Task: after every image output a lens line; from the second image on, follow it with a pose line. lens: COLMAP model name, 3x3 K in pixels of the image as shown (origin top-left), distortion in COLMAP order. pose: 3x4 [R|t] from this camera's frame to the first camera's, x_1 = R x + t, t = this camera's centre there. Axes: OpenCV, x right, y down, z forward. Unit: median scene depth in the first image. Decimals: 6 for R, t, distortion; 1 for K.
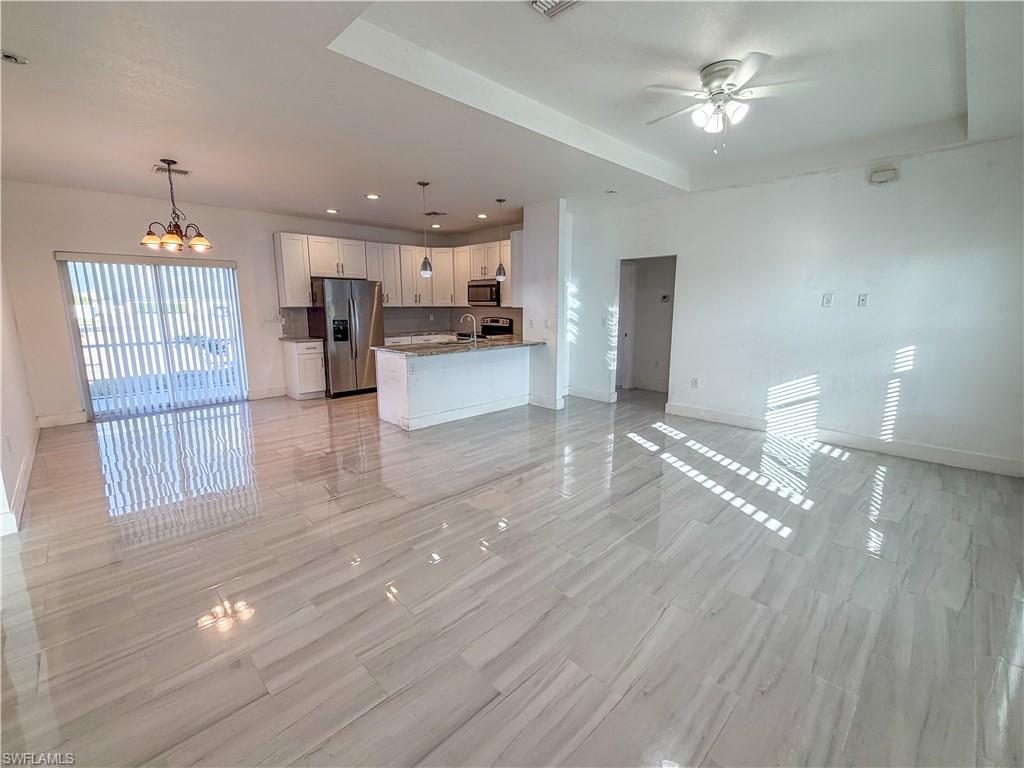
lens RADIAL K [[443.3, 0, 507.7], [0, 443.3, 384.0], [0, 0, 1]] dist [-0.000927, 0.000049]
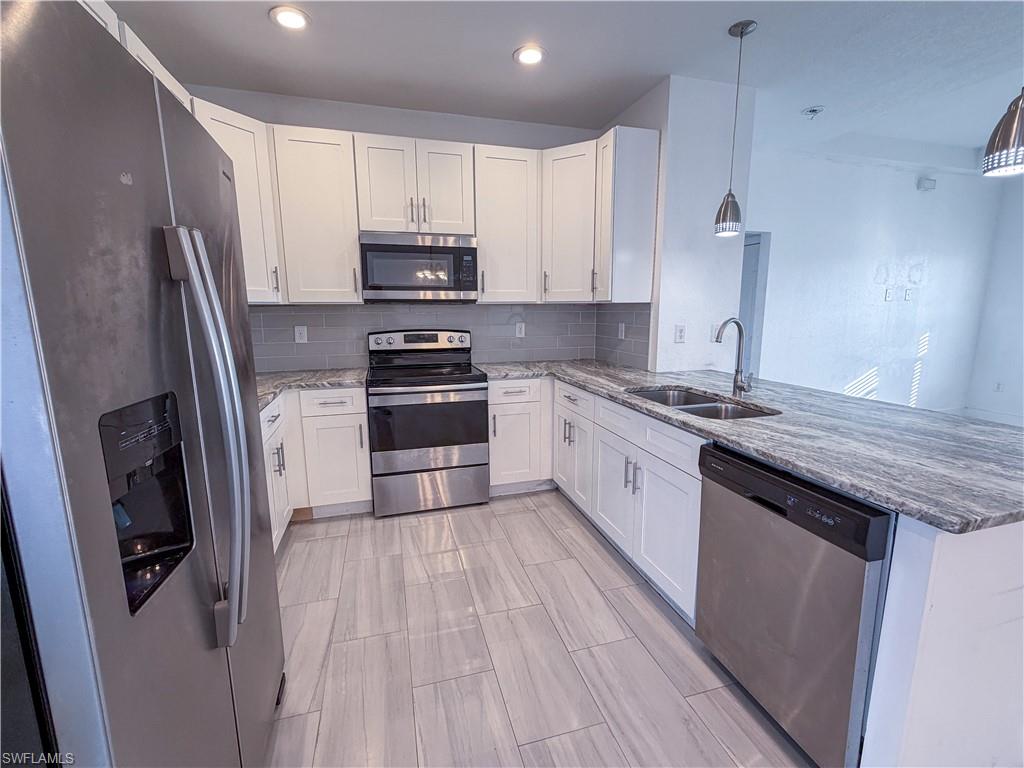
lens RADIAL K [[443.3, 0, 513.6], [0, 443.3, 385.2], [0, 0, 1]] dist [-0.000927, 0.000049]
pose [[0.477366, -0.151604, 0.865528, -0.537511], [0.161476, 0.983365, 0.083185, -0.177196], [-0.863740, 0.100052, 0.493905, 1.077098]]
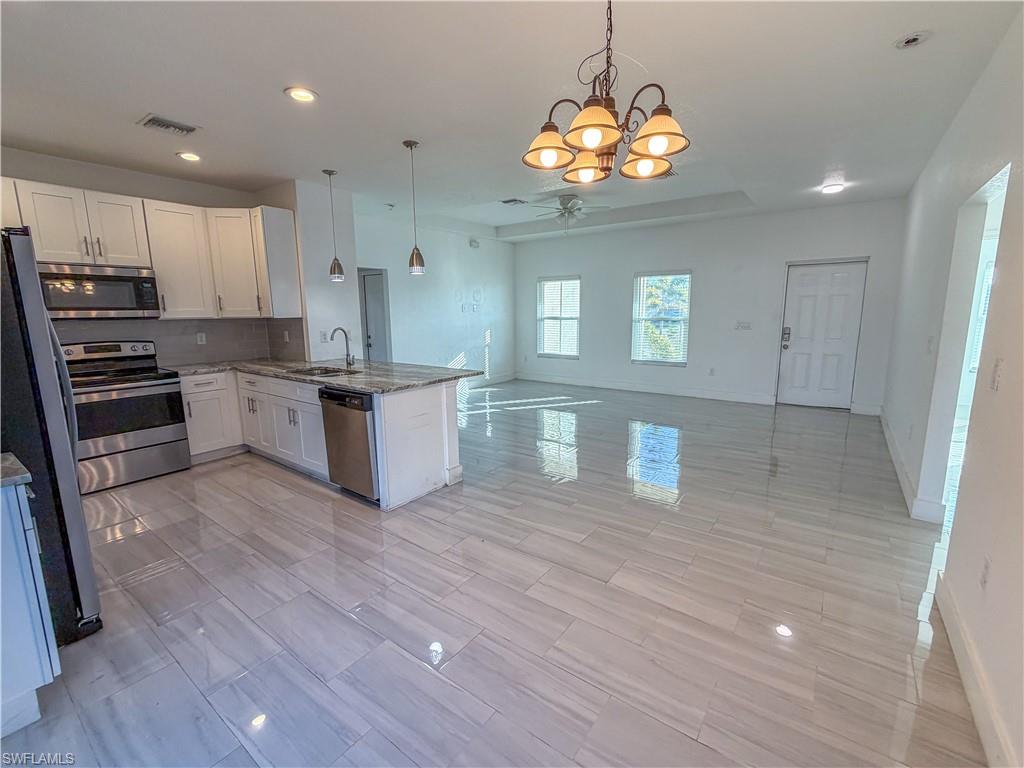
lens RADIAL K [[443.3, 0, 510.8], [0, 443.3, 384.7], [0, 0, 1]] dist [-0.000927, 0.000049]
pose [[-0.151231, -0.163660, 0.974856, -0.894057], [0.185827, 0.963909, 0.190650, -0.167377], [-0.970875, 0.209987, -0.115361, 0.921168]]
